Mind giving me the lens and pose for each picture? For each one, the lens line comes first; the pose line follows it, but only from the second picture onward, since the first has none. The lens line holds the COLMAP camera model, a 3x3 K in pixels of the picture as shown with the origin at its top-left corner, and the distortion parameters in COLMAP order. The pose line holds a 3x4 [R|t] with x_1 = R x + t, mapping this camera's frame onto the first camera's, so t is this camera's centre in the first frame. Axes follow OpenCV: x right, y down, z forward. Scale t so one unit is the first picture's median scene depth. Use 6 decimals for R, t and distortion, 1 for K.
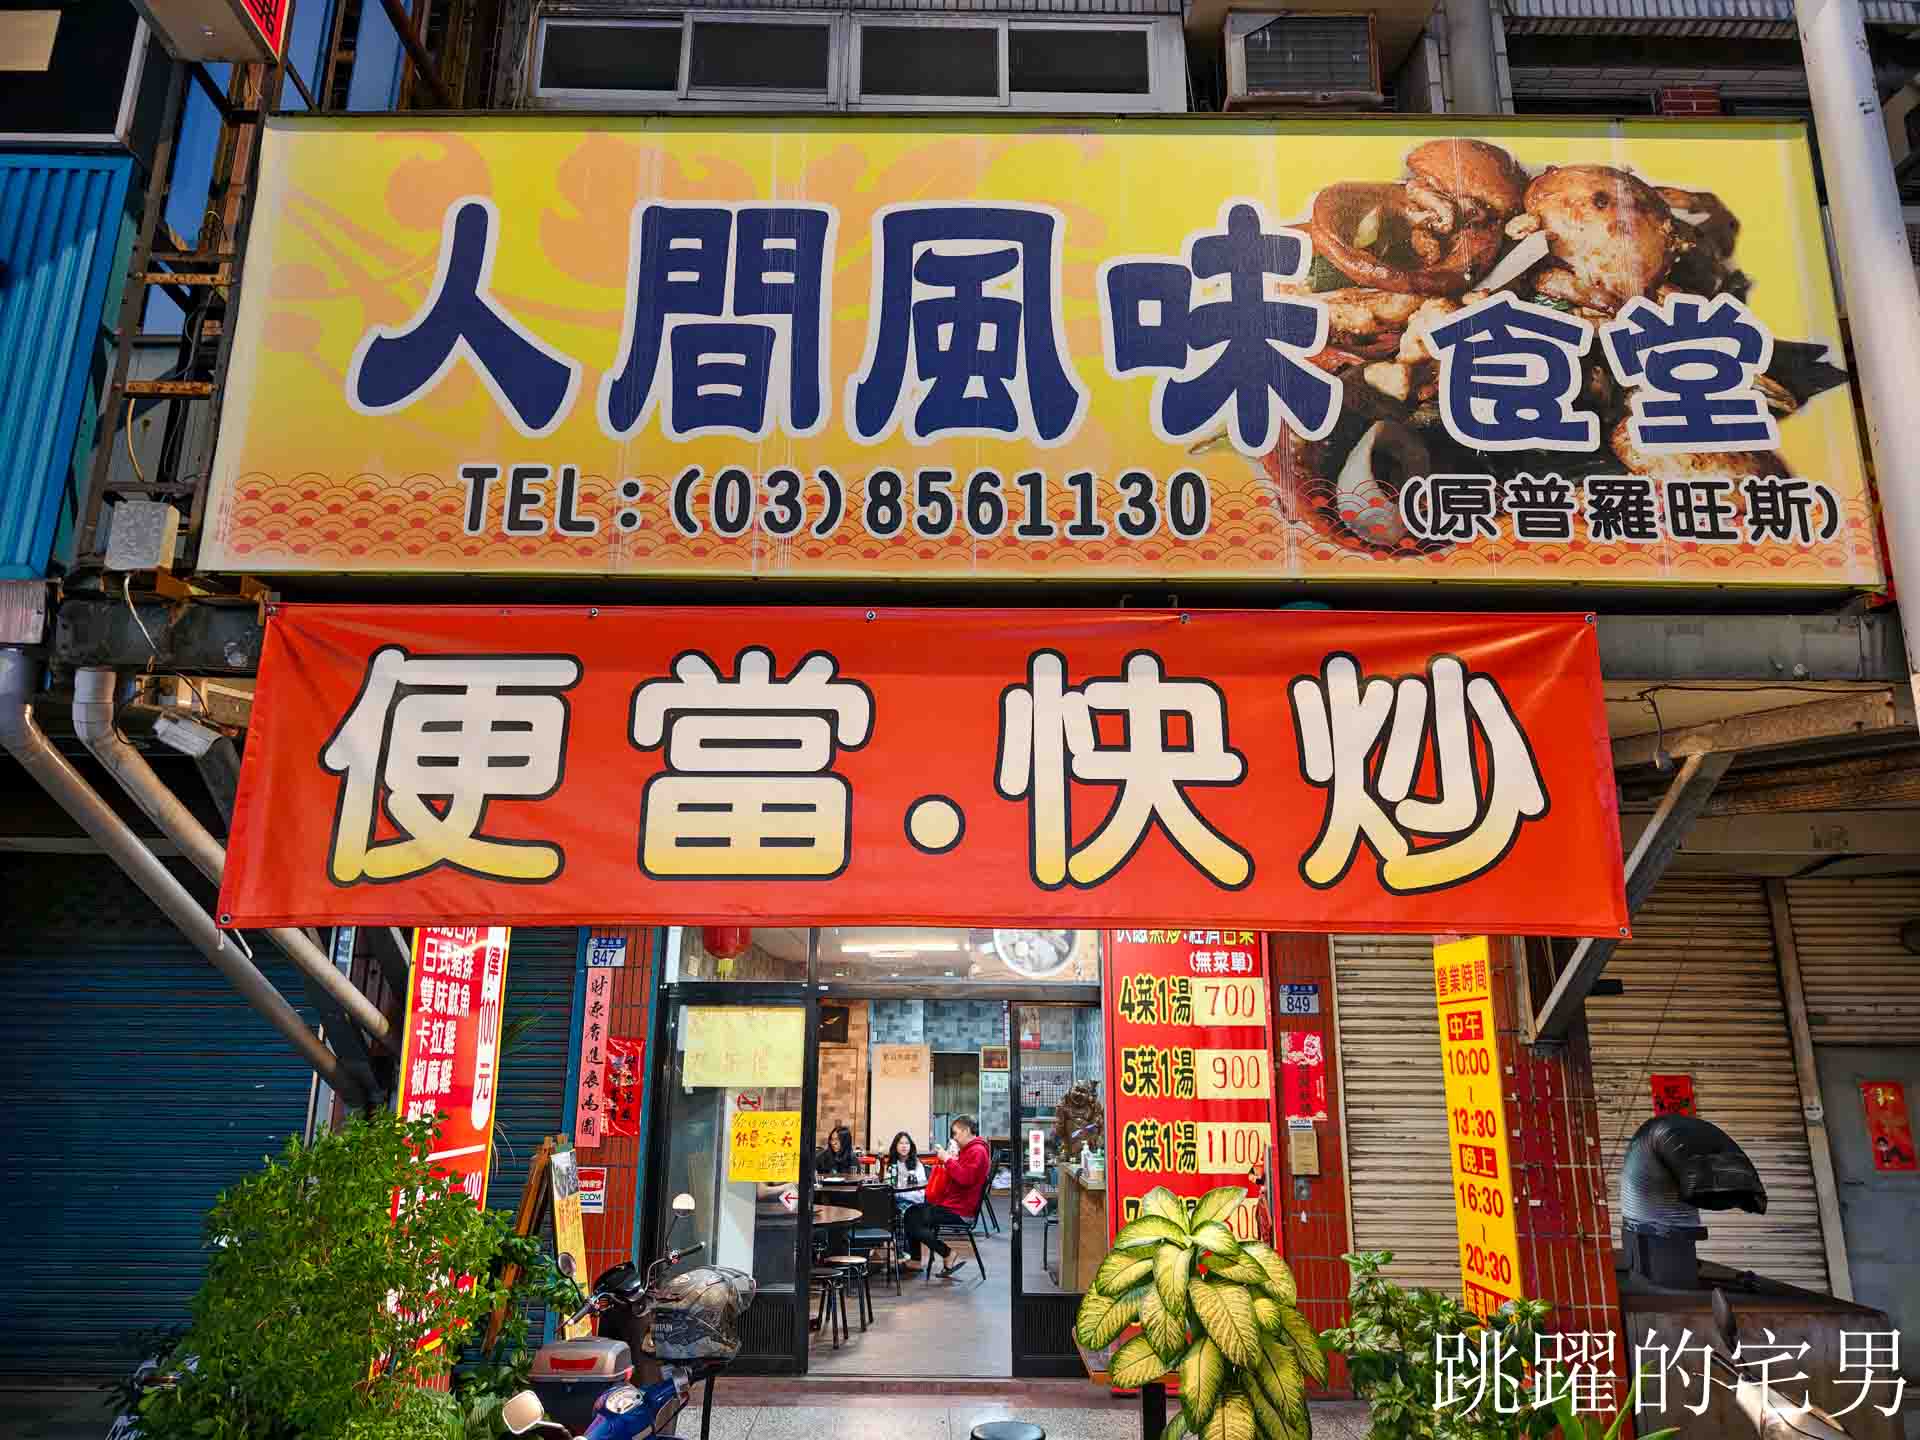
lens RADIAL K [[1270.0, 0, 955.8], [0, 1270.0, 709.2], [0, 0, 1]] dist [0.007938, -0.000690]
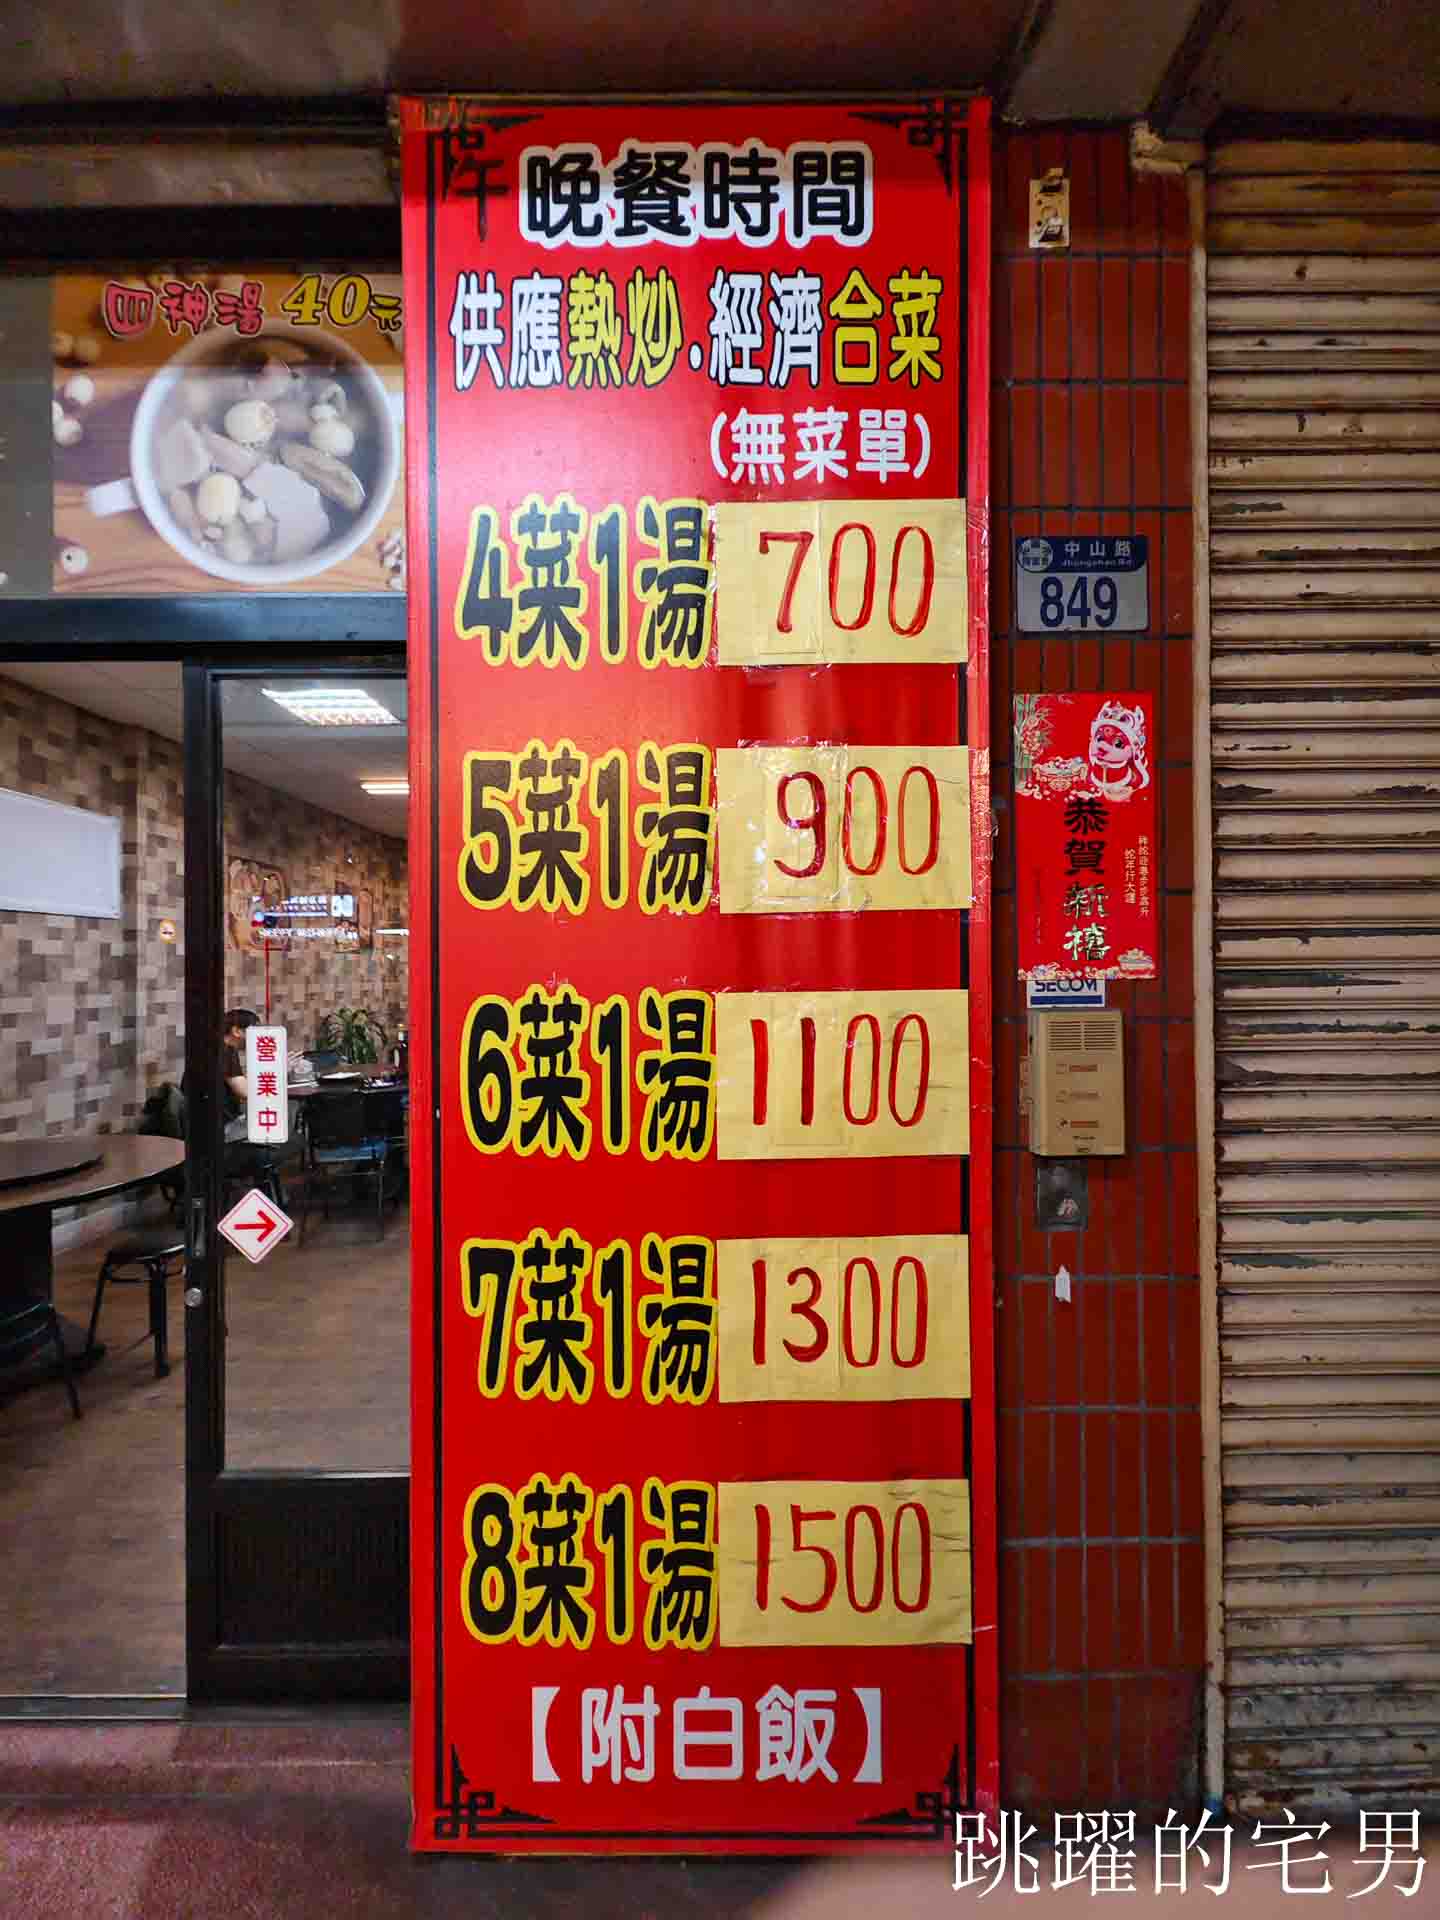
lens RADIAL K [[769.6, 0, 708.2], [0, 769.6, 966.0], [0, 0, 1]] dist [0.012953, 0.000049]
pose [[0.999629, -0.018553, 0.019951, 0.180612], [0.012585, 0.963929, 0.265863, 0.266632], [-0.024164, -0.265513, 0.963804, 0.815135]]
